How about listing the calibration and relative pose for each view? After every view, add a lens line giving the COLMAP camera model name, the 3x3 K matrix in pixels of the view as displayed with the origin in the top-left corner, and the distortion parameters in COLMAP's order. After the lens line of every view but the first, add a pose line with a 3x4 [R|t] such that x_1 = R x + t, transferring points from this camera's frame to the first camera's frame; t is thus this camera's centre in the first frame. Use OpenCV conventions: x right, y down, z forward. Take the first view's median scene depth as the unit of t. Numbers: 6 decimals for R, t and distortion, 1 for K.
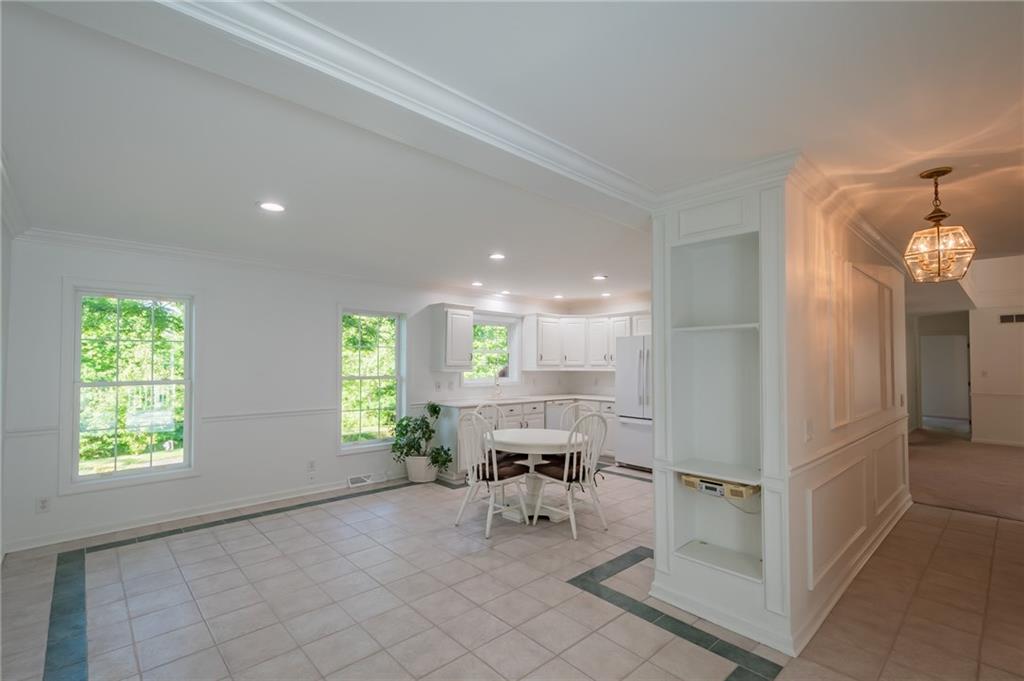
lens RADIAL K [[466.1, 0, 510.6], [0, 466.1, 346.9], [0, 0, 1]] dist [0.000204, -0.000005]
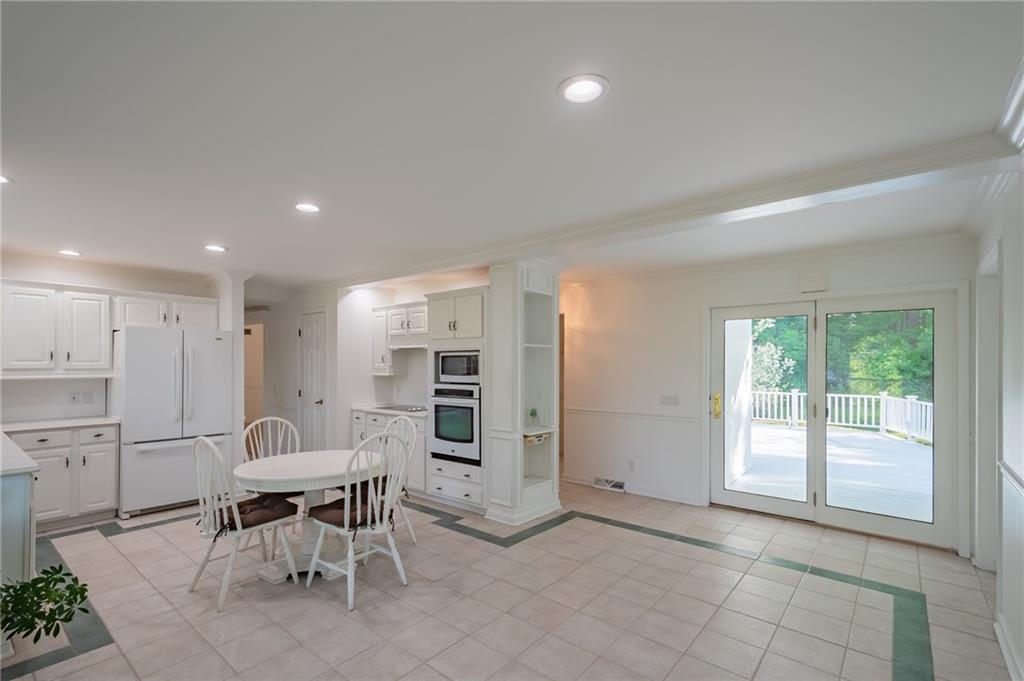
lens RADIAL K [[448.6, 0, 511.5], [0, 448.6, 370.1], [0, 0, 1]] dist [0.002399, -0.000018]
pose [[-0.126987, -0.009312, 0.991861, -0.594754], [-0.036985, 0.999305, 0.004646, 0.021854], [-0.991215, -0.036094, -0.127243, 0.663358]]
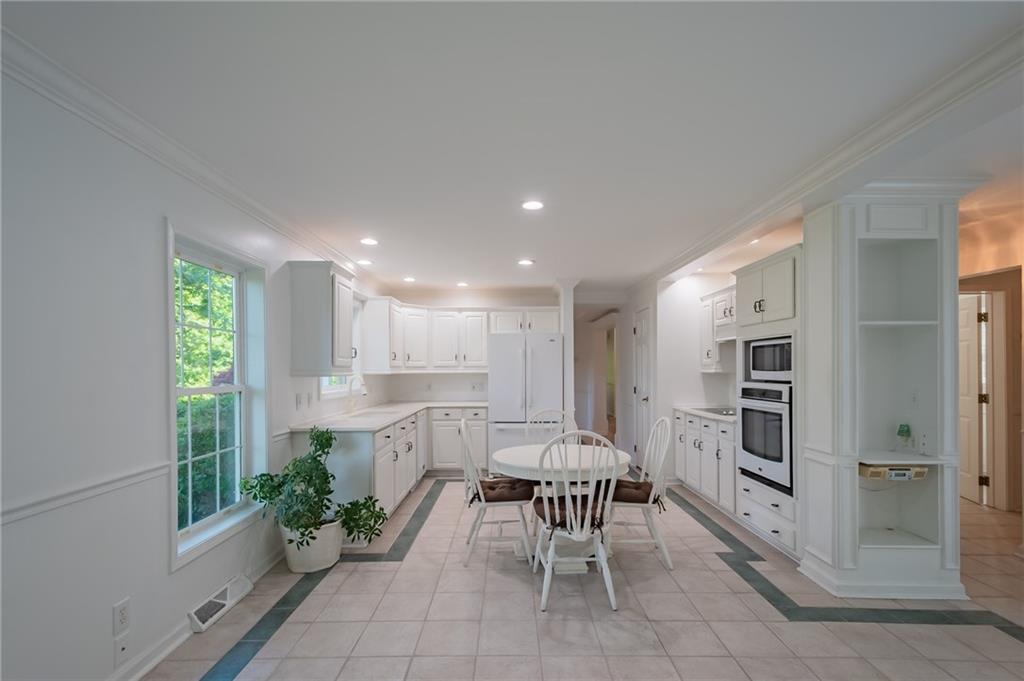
lens RADIAL K [[448.6, 0, 511.5], [0, 448.6, 370.1], [0, 0, 1]] dist [0.002399, -0.000018]
pose [[0.676705, -0.008585, 0.736204, -0.461673], [-0.019149, 0.999389, 0.029255, 0.026669], [-0.736005, -0.033895, 0.676127, 0.486510]]
